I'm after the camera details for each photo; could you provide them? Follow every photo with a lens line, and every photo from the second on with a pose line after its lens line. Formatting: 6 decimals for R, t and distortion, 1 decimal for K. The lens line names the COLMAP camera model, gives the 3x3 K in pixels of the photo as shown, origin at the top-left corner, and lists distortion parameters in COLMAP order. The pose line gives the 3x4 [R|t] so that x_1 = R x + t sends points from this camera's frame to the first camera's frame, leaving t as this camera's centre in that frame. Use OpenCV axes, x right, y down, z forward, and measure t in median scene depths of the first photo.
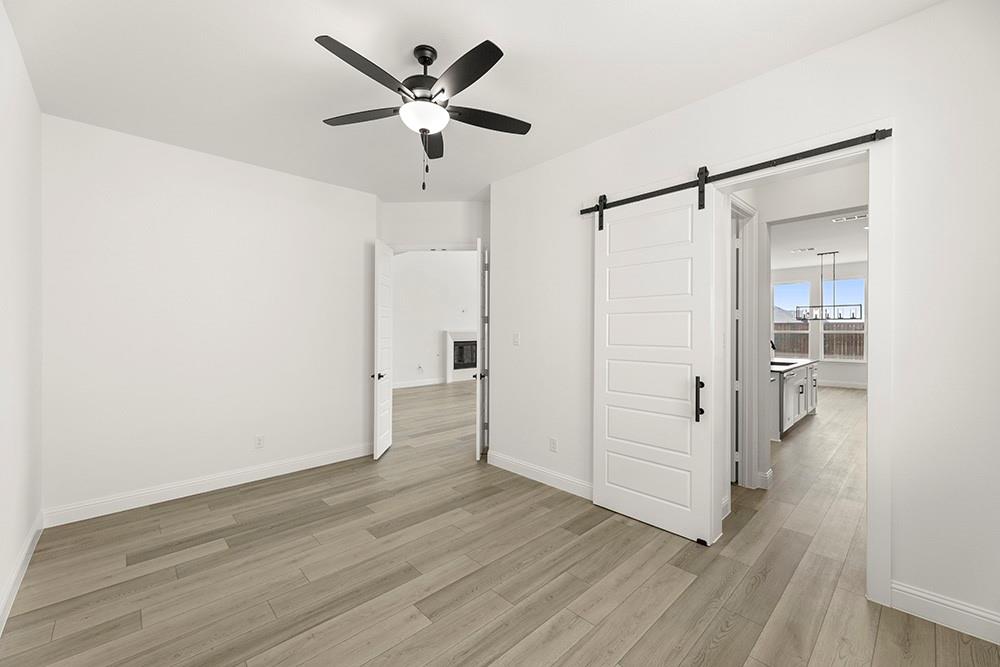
lens RADIAL K [[403.4, 0, 505.1], [0, 403.4, 318.2], [0, 0, 1]] dist [0.000428, 0.000046]
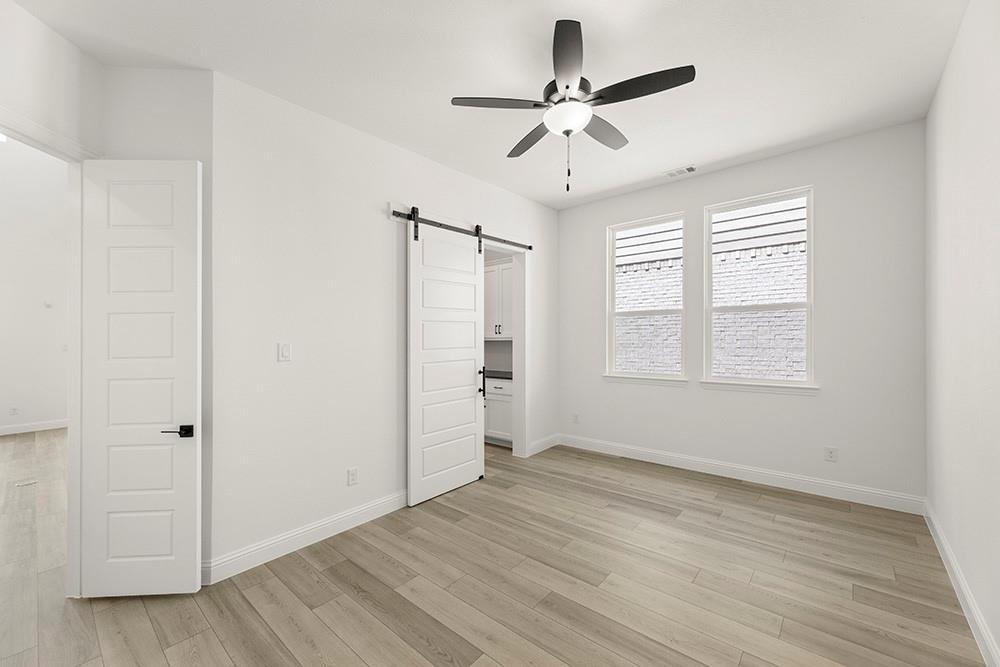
lens RADIAL K [[403.4, 0, 502.3], [0, 403.4, 336.4], [0, 0, 1]] dist [0.000428, 0.000046]
pose [[-0.103894, 0.001623, 0.994587, -0.848663], [-0.010702, 0.999939, -0.002750, 0.031162], [-0.994531, -0.010930, -0.103870, 0.912959]]
